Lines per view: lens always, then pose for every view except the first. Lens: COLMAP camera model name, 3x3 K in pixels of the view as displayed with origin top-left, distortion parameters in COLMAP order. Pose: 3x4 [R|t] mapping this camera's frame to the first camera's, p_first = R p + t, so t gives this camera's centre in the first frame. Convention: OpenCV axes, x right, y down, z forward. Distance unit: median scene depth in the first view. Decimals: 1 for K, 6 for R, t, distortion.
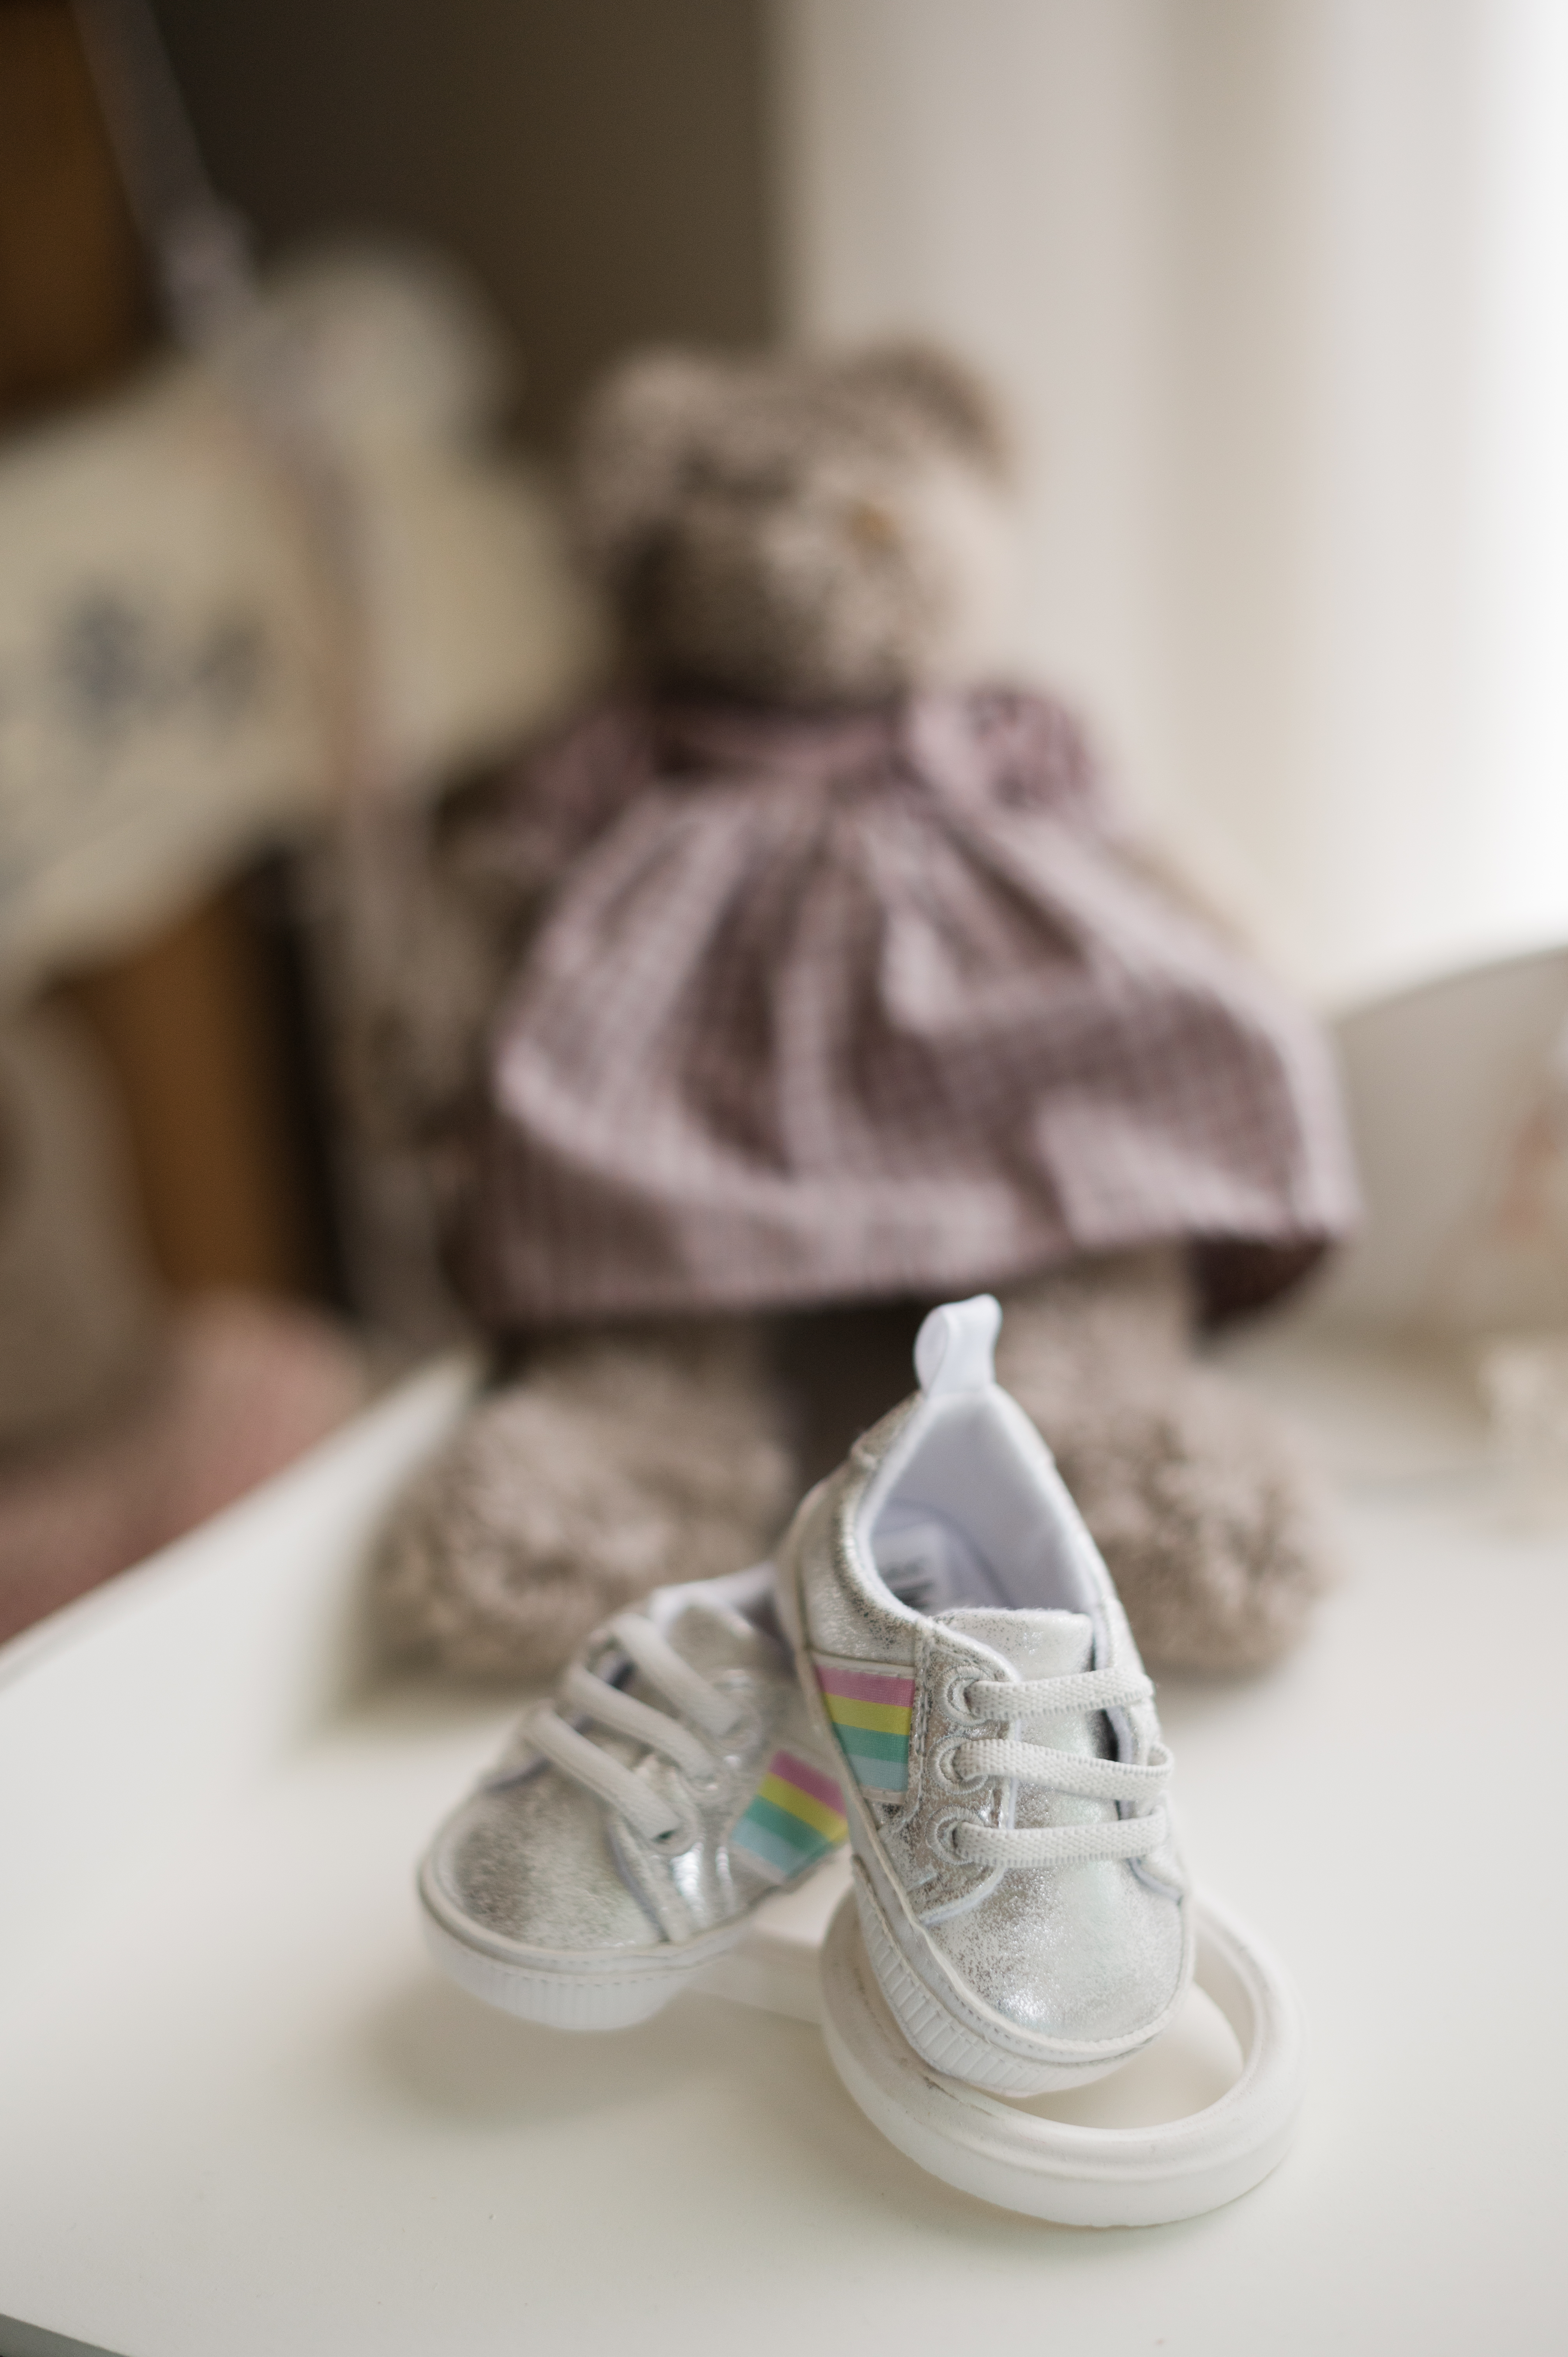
lens RADIAL K [[3474.0, 0, 784.0], [0, 3474.0, 1178.5], [0, 0, 1]] dist [0.000508, 0.034681]
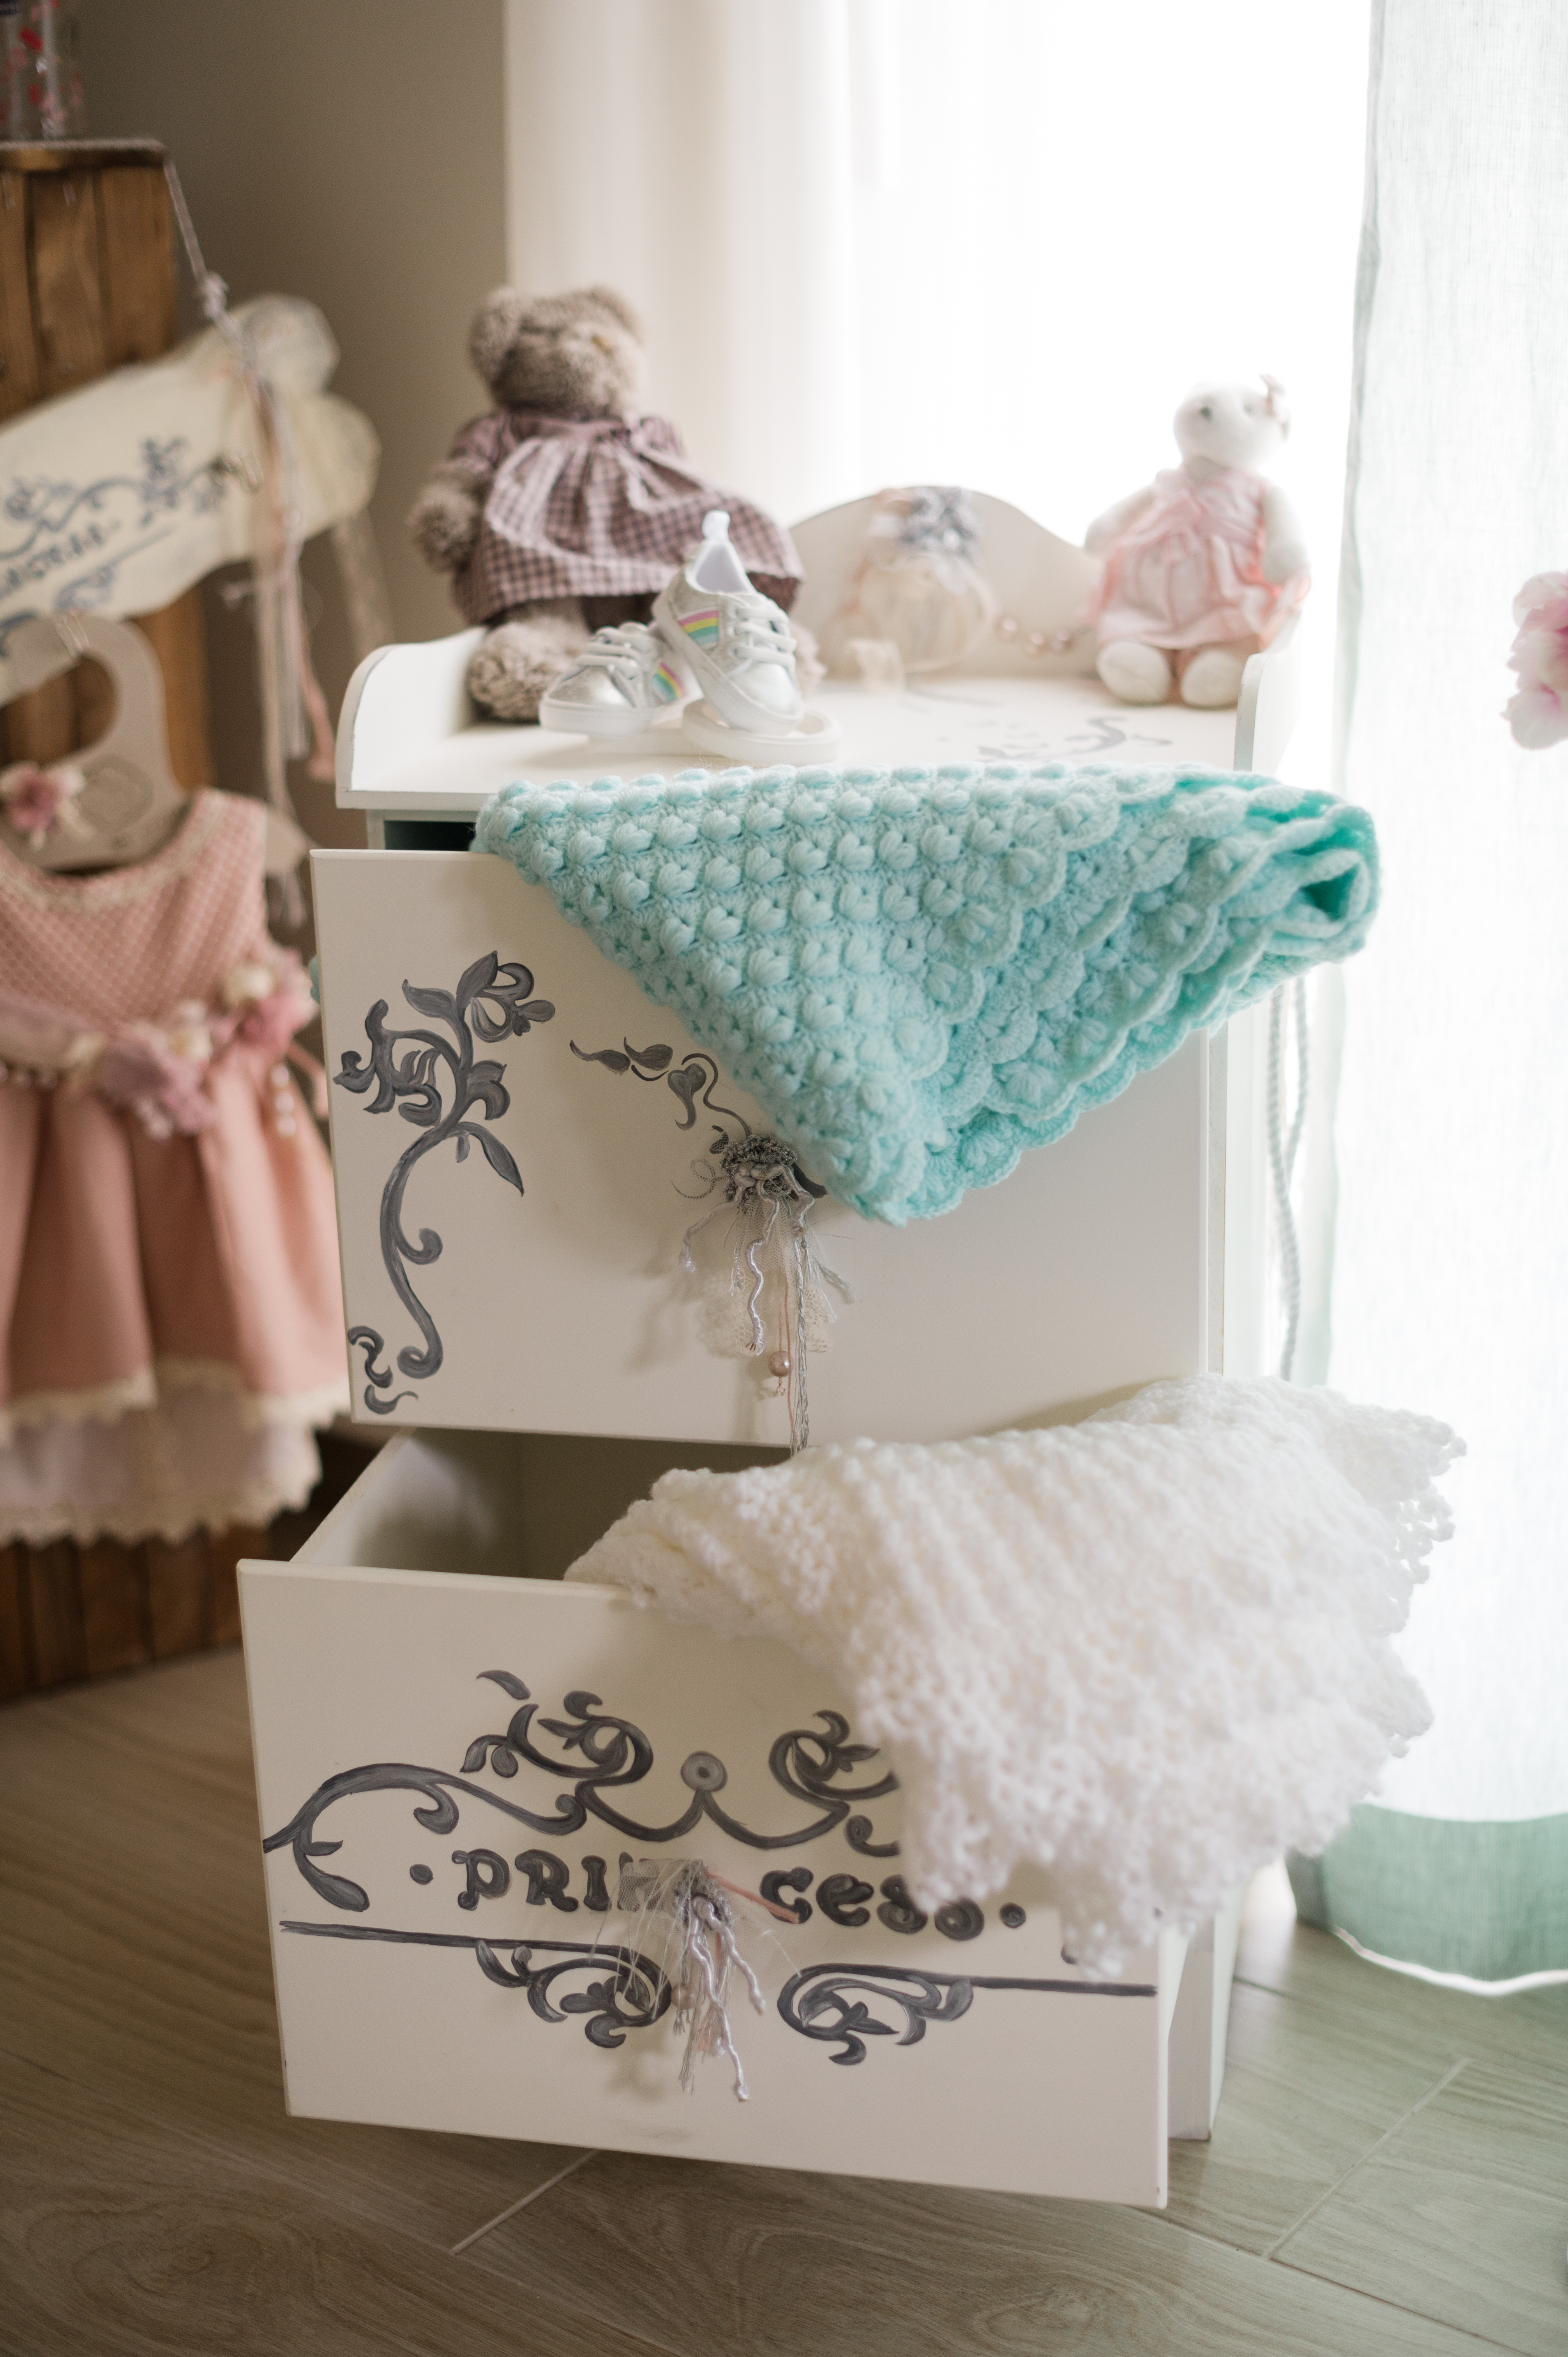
lens RADIAL K [[3474.0, 0, 784.0], [0, 3474.0, 1178.5], [0, 0, 1]] dist [0.000508, 0.034681]
pose [[0.956927, -0.014429, 0.289969, -0.641289], [0.059693, 0.987204, -0.147870, 0.870558], [-0.284125, 0.158810, 0.945544, -1.495703]]
